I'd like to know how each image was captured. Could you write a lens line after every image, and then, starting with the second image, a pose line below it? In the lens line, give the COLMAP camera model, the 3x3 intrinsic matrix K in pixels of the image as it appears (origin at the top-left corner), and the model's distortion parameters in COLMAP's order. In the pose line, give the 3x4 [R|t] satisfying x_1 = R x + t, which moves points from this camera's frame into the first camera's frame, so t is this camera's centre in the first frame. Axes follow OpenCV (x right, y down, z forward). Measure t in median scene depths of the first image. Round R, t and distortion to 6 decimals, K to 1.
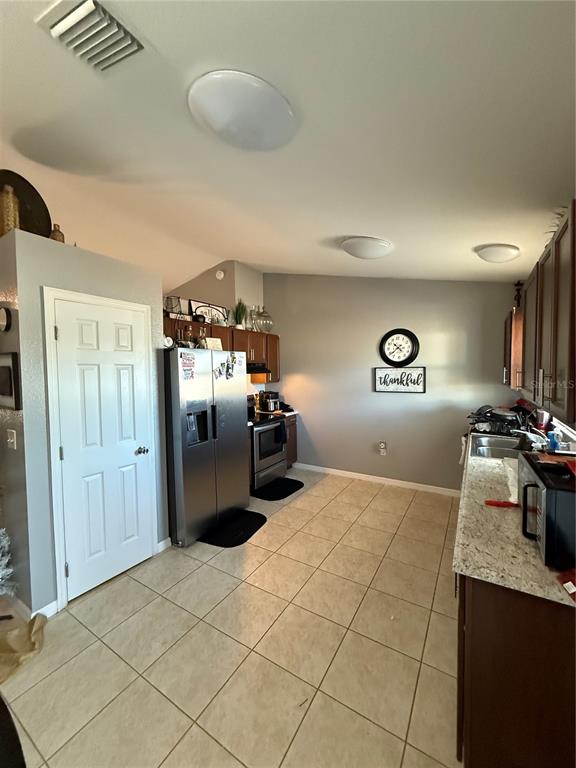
lens RADIAL K [[306.3, 0, 288.0], [0, 306.3, 380.9], [0, 0, 1]] dist [0.000641, -0.000359]
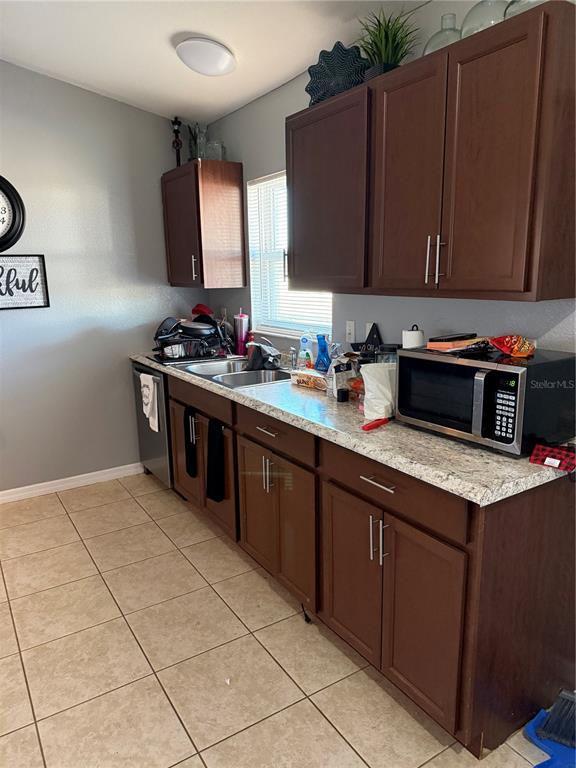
lens RADIAL K [[542.5, 0, 288.9], [0, 542.5, 387.9], [0, 0, 1]] dist [0.001945, -0.002802]
pose [[0.432777, -0.185870, 0.882132, -0.263450], [0.046432, 0.981811, 0.184094, 0.030540], [-0.900304, -0.038712, 0.433536, 0.305743]]
